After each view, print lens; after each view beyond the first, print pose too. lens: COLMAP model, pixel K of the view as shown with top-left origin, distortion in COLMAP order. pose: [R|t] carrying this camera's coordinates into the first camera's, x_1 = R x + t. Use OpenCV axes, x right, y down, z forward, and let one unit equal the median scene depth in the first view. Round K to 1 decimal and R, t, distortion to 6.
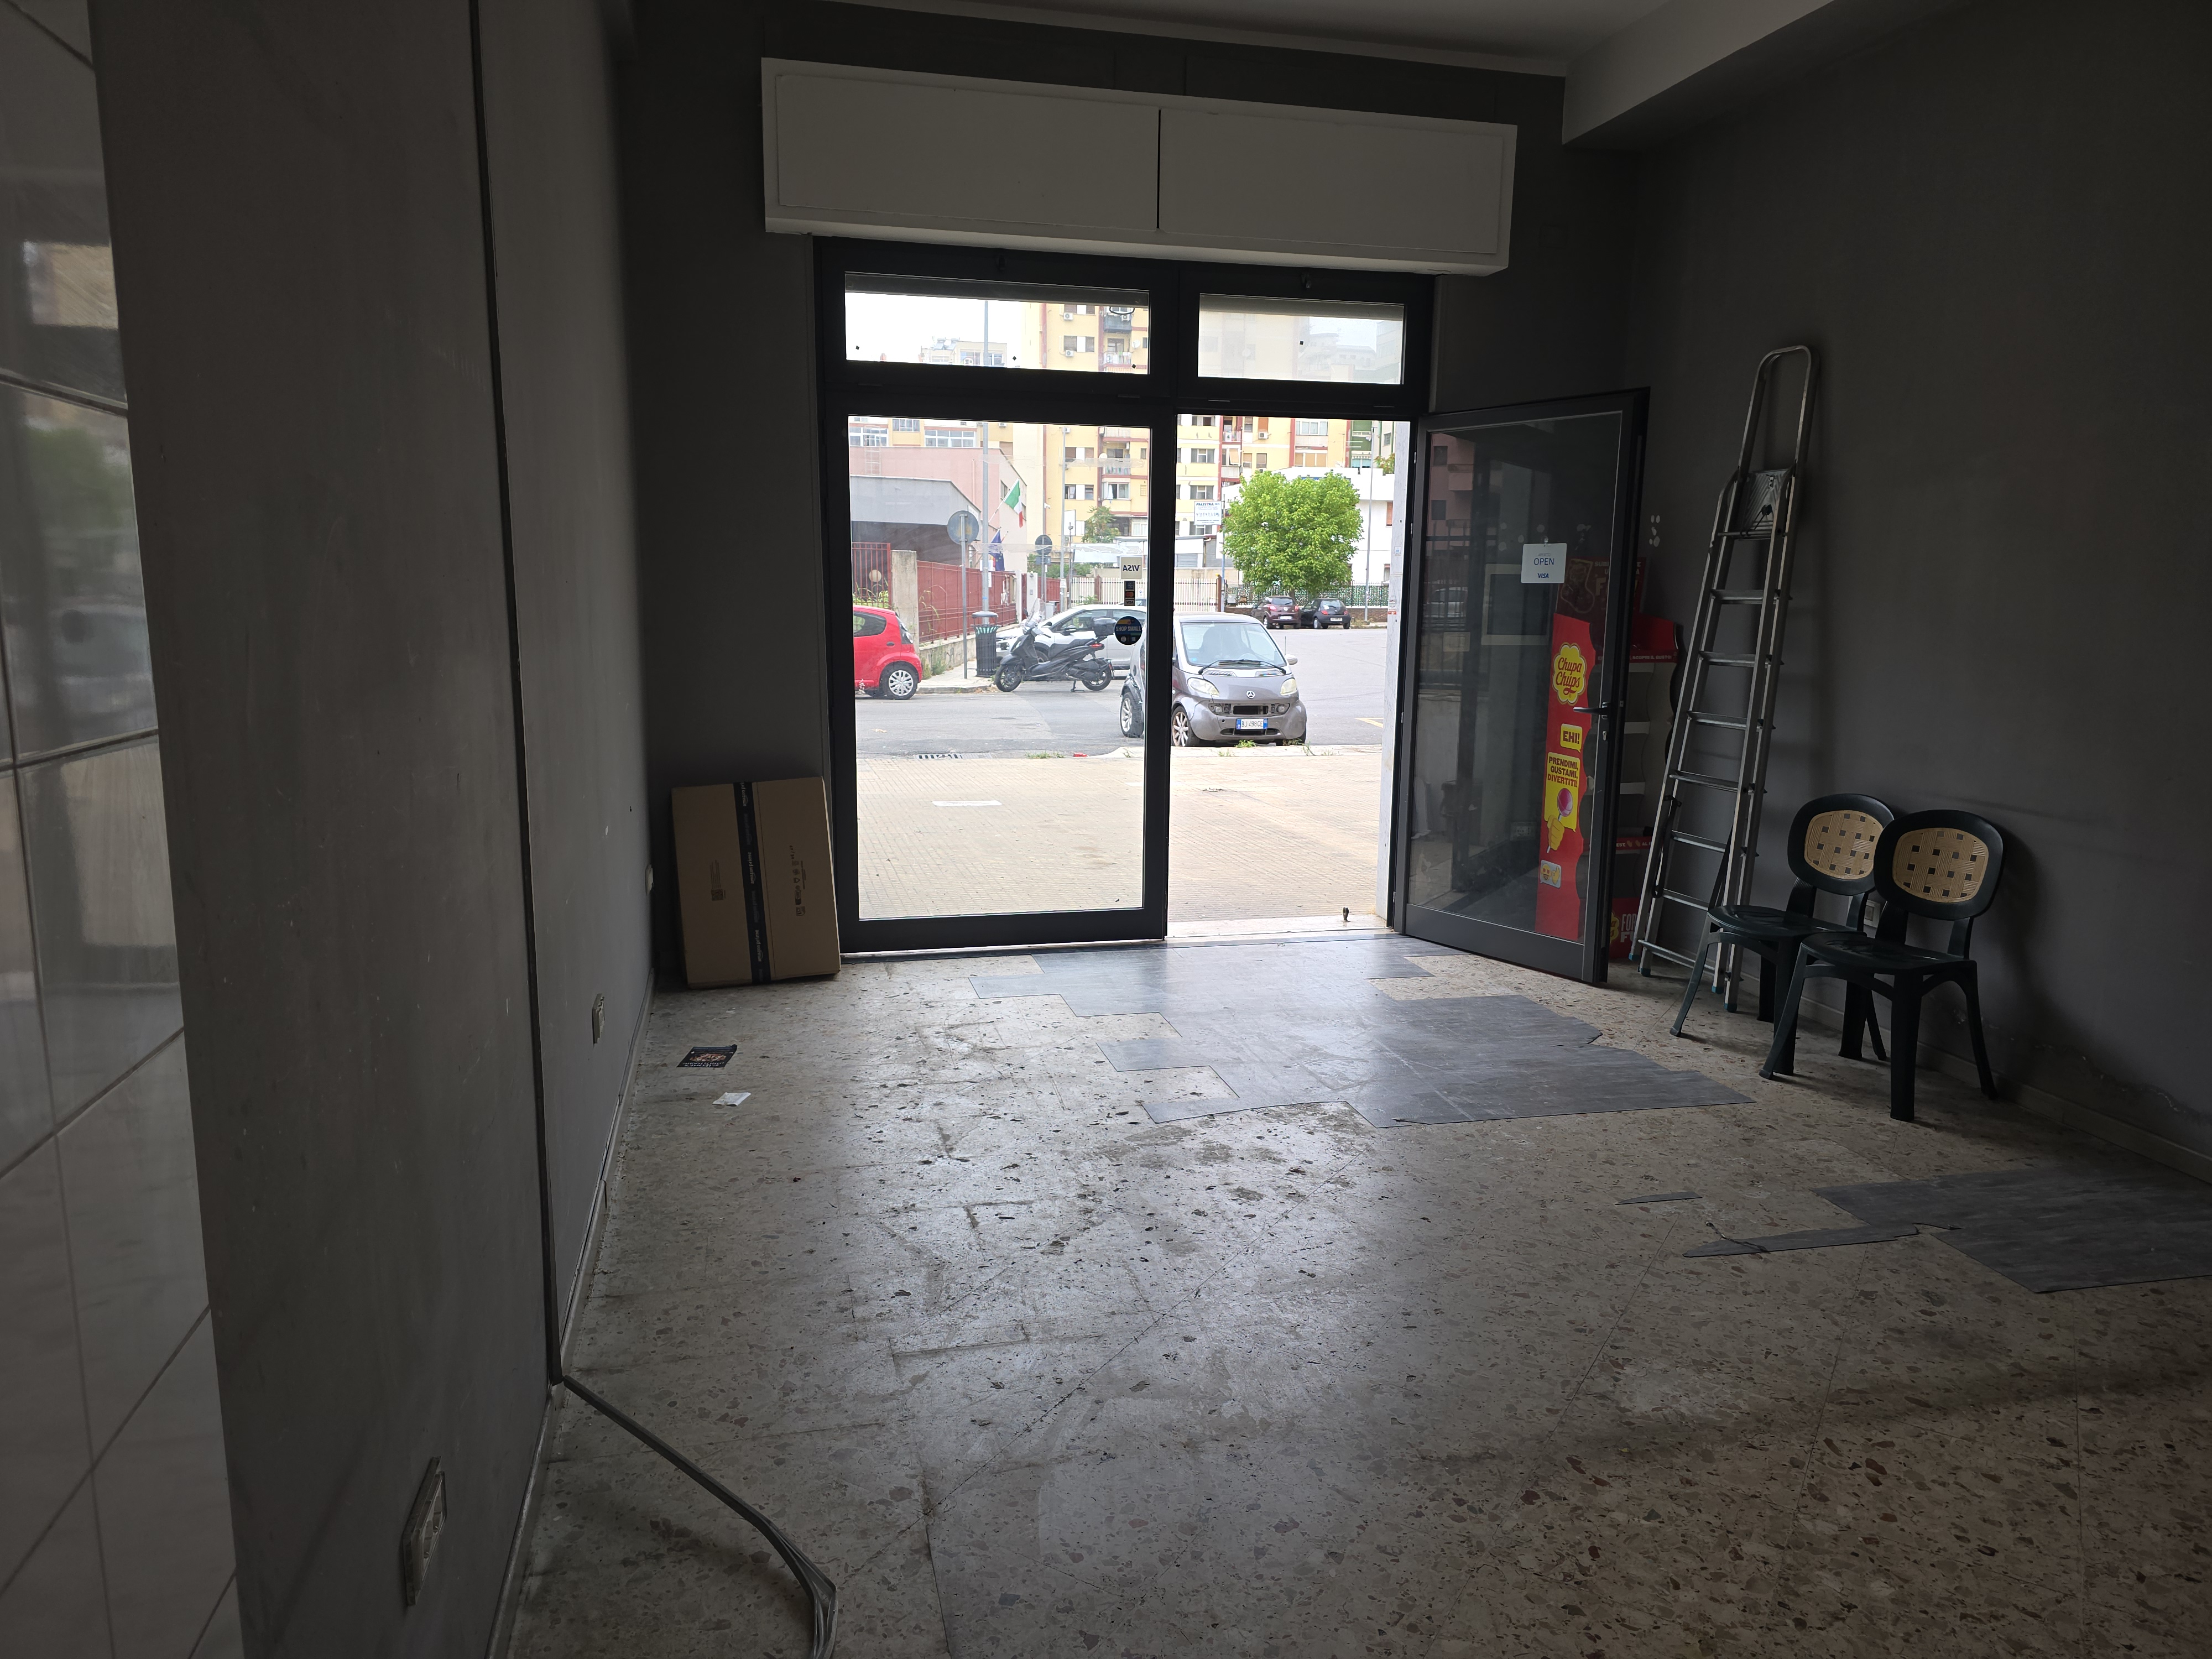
lens RADIAL K [[1488.0, 0, 1105.5], [0, 1488.0, 847.5], [0, 0, 1]] dist [0.064392, -0.057889]
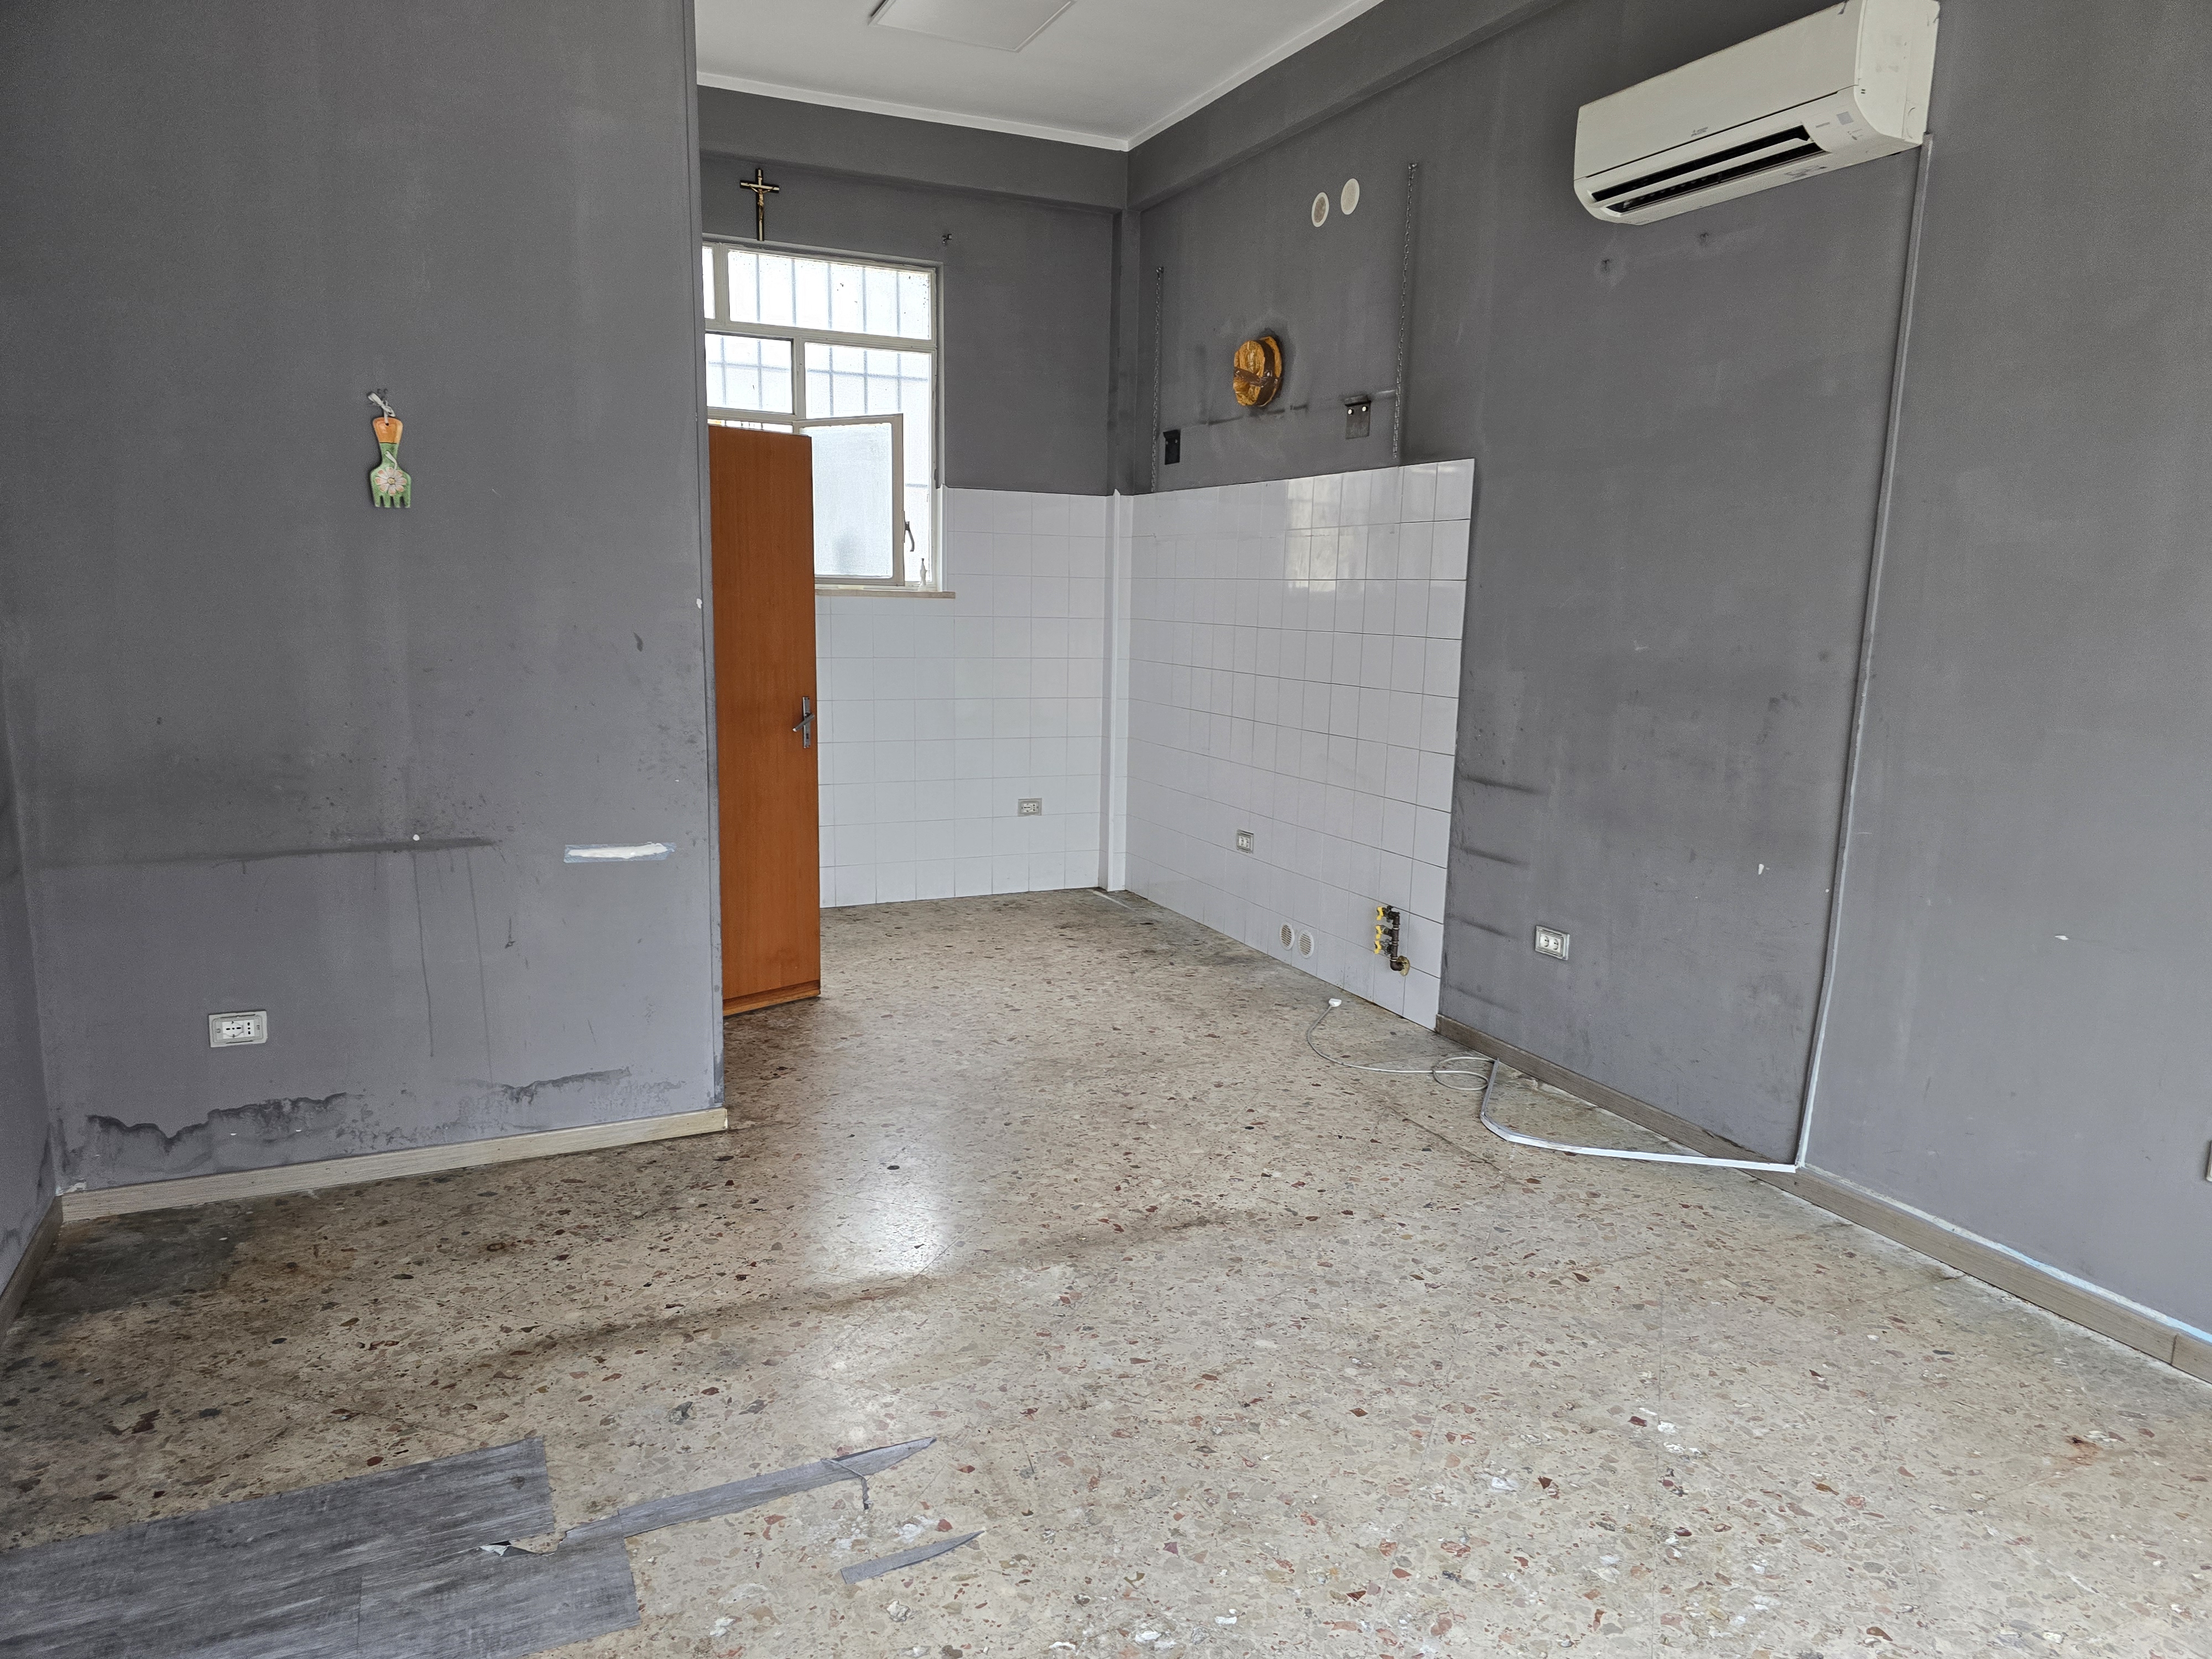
lens RADIAL K [[1494.2, 0, 1134.3], [0, 1494.2, 845.6], [0, 0, 1]] dist [0.061358, -0.053828]
pose [[-0.978971, 0.005298, -0.203928, 0.315696], [-0.064034, 0.941156, 0.331851, -0.215735], [0.193686, 0.337931, -0.921026, 1.180550]]
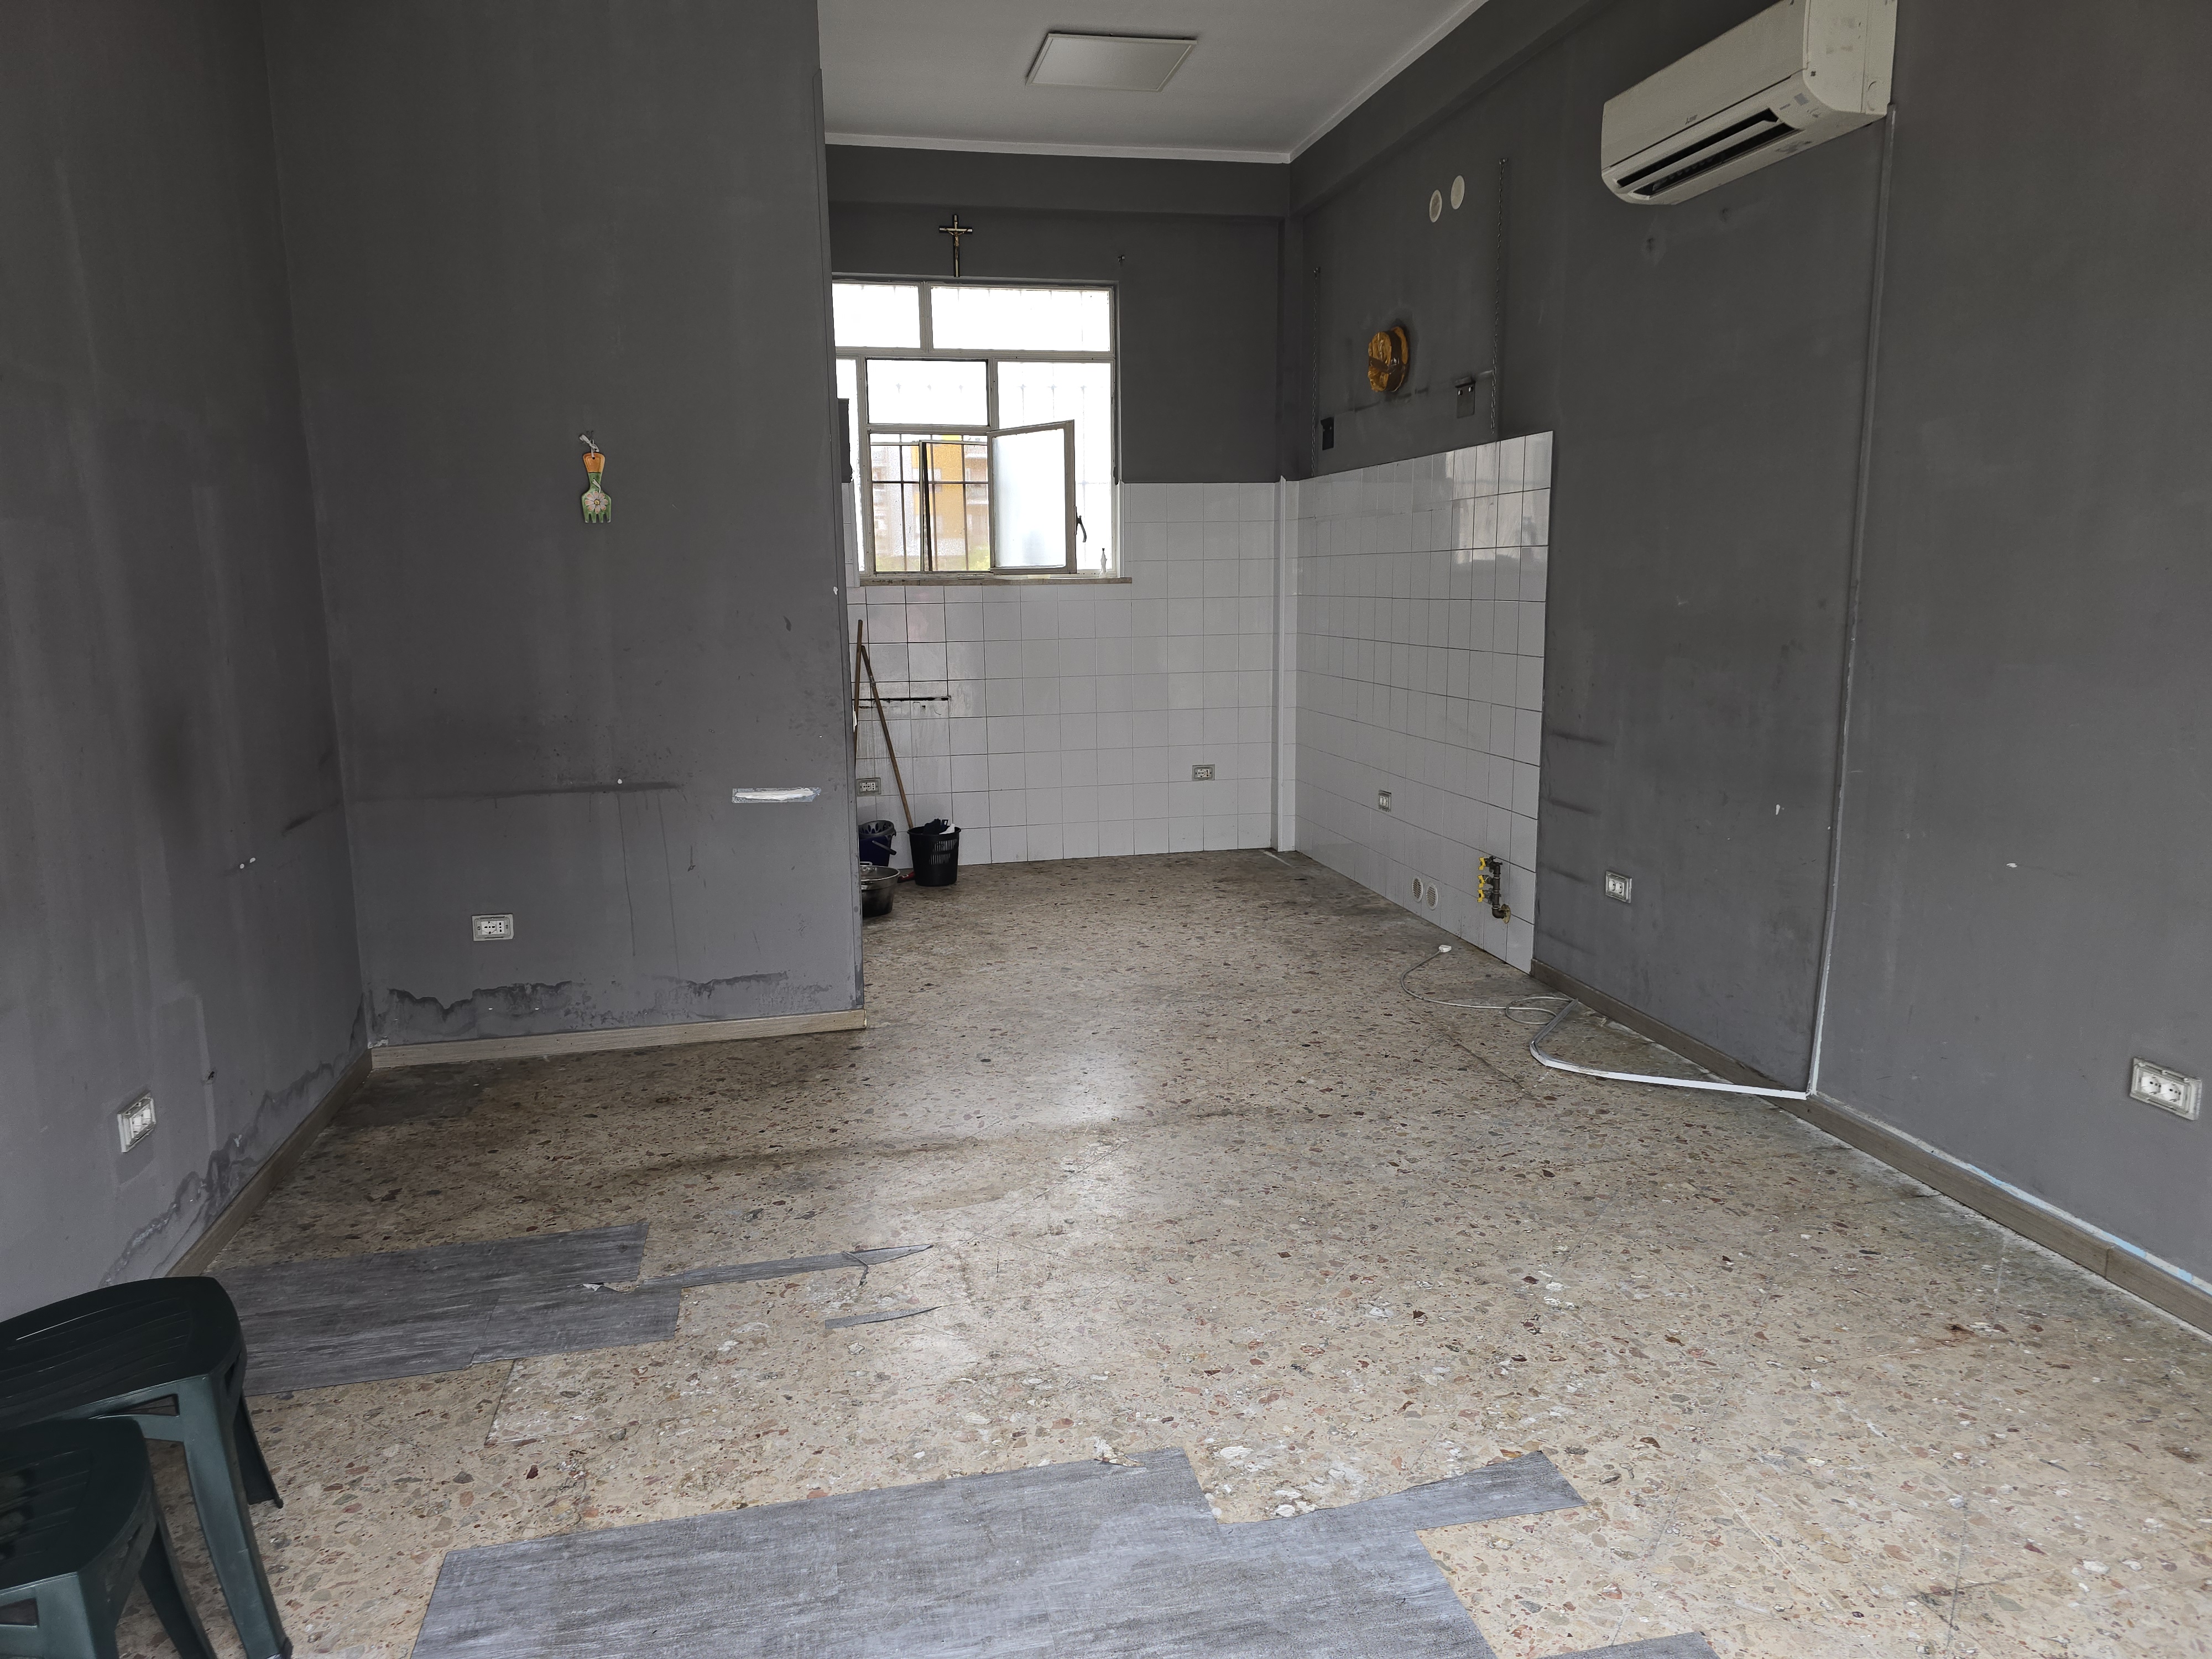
lens RADIAL K [[1483.6, 0, 1095.9], [0, 1483.6, 817.6], [0, 0, 1]] dist [0.071440, -0.064975]
pose [[-0.999511, 0.000146, 0.031275, 0.173413], [0.010399, 0.944648, 0.327921, -0.233344], [-0.029496, 0.328086, -0.944187, 1.316826]]
